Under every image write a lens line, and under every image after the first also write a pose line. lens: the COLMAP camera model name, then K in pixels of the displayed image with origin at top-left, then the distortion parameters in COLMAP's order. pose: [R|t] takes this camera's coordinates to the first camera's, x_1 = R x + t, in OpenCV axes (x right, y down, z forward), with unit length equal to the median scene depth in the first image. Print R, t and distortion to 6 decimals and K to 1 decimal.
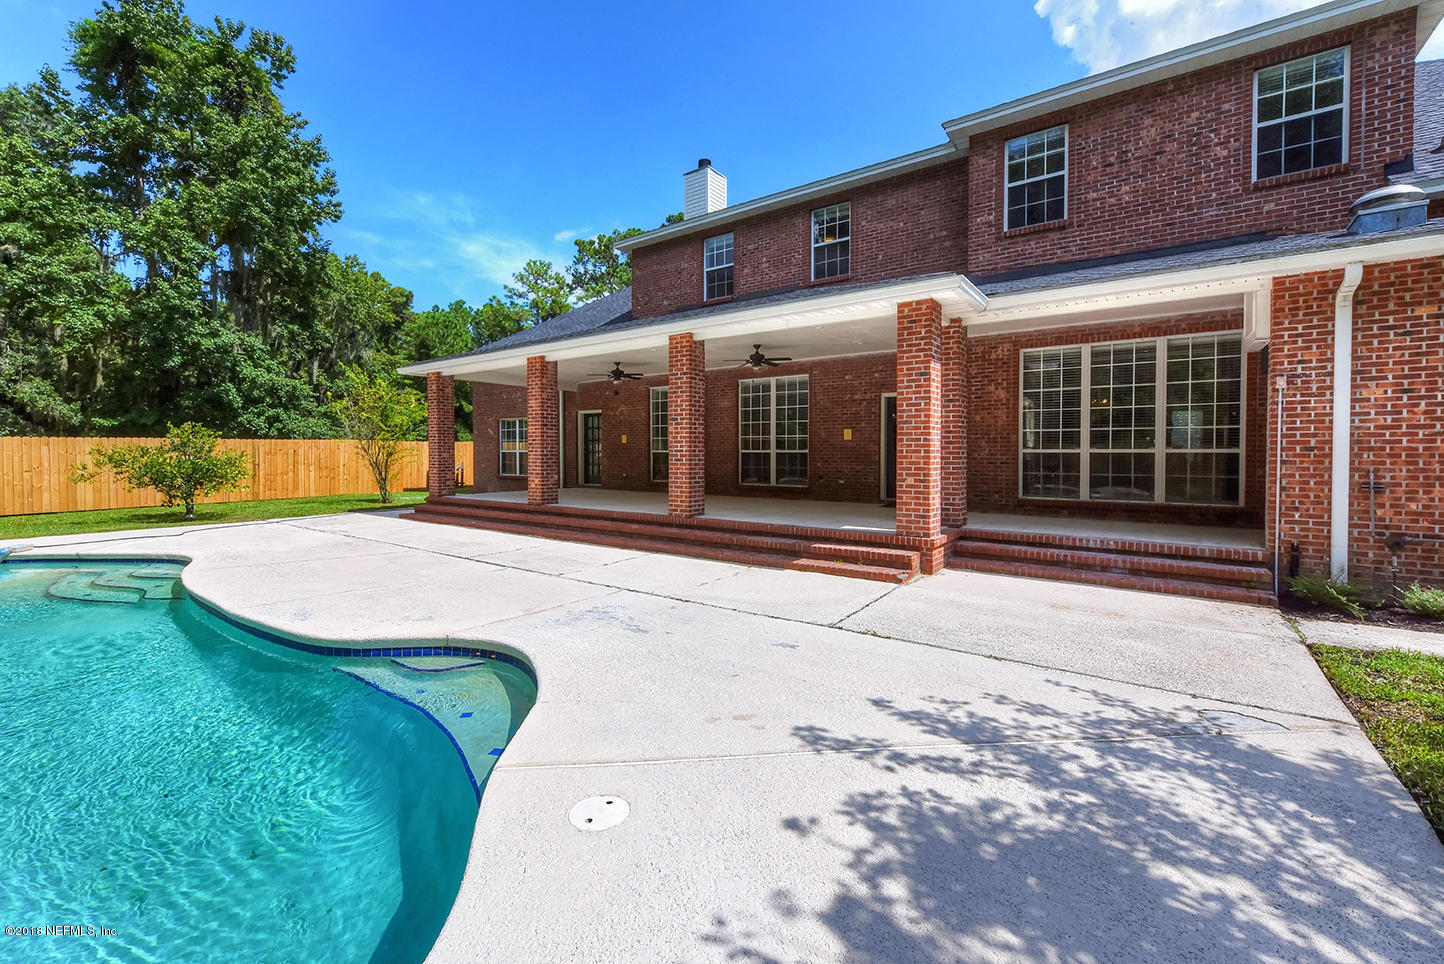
lens RADIAL K [[584.4, 0, 705.9], [0, 584.4, 457.0], [0, 0, 1]] dist [0.010606, -0.001674]
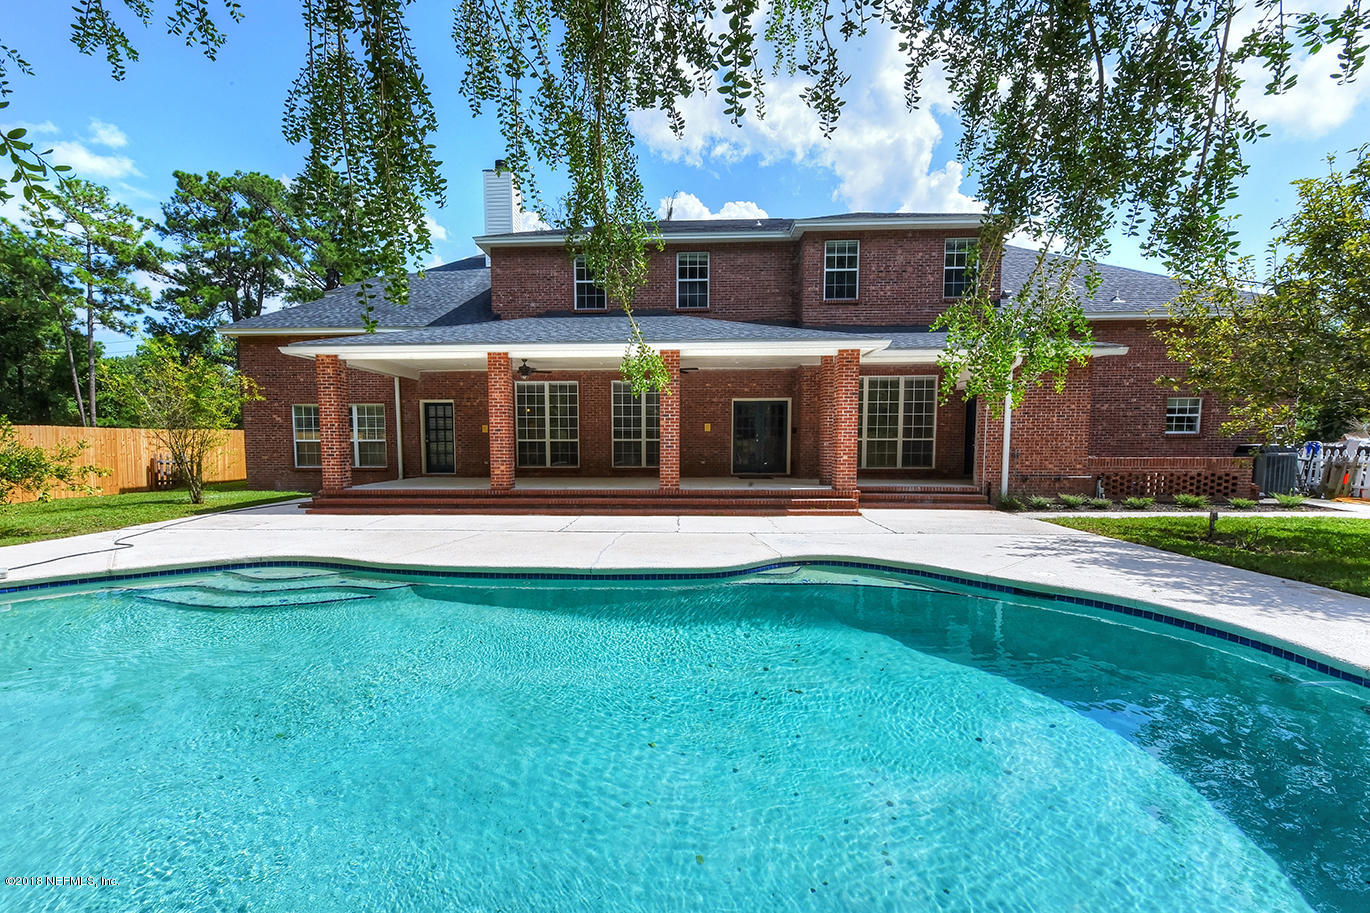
lens RADIAL K [[554.4, 0, 655.2], [0, 554.4, 489.3], [0, 0, 1]] dist [0.010606, -0.001674]
pose [[0.836840, -0.050503, 0.545114, -0.517456], [0.007795, 0.996734, 0.080377, -0.000284], [-0.547393, -0.063014, 0.834500, -0.019648]]
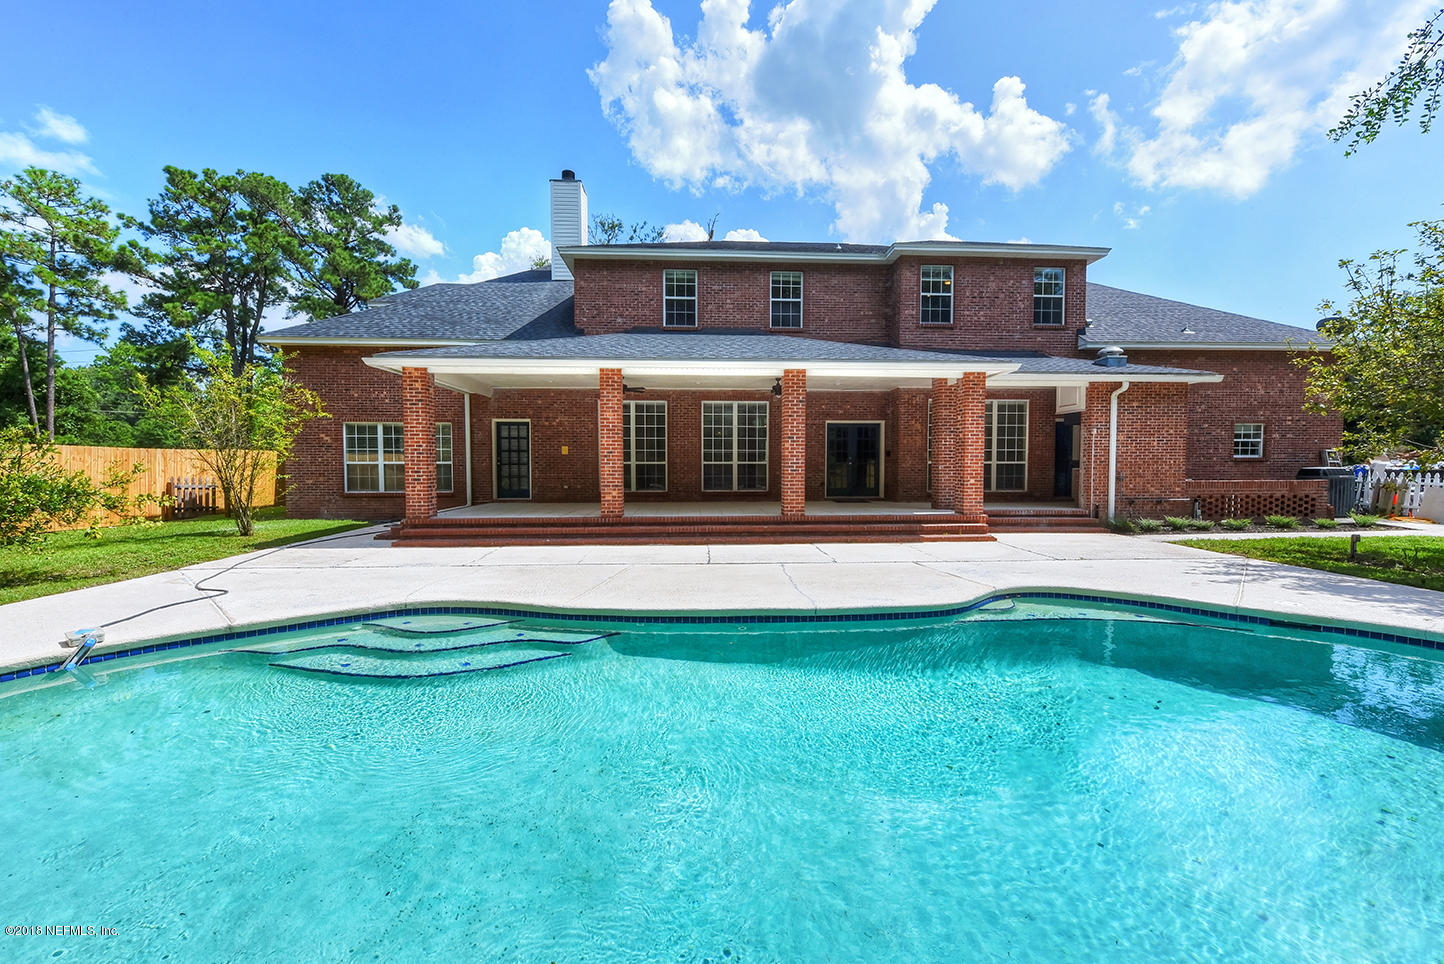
lens RADIAL K [[557.0, 0, 727.0], [0, 557.0, 488.1], [0, 0, 1]] dist [0.009896, -0.001616]
pose [[0.775237, -0.031214, 0.630899, -0.621718], [0.006747, 0.999131, 0.041141, -0.004794], [-0.631635, -0.027637, 0.774774, 0.114041]]
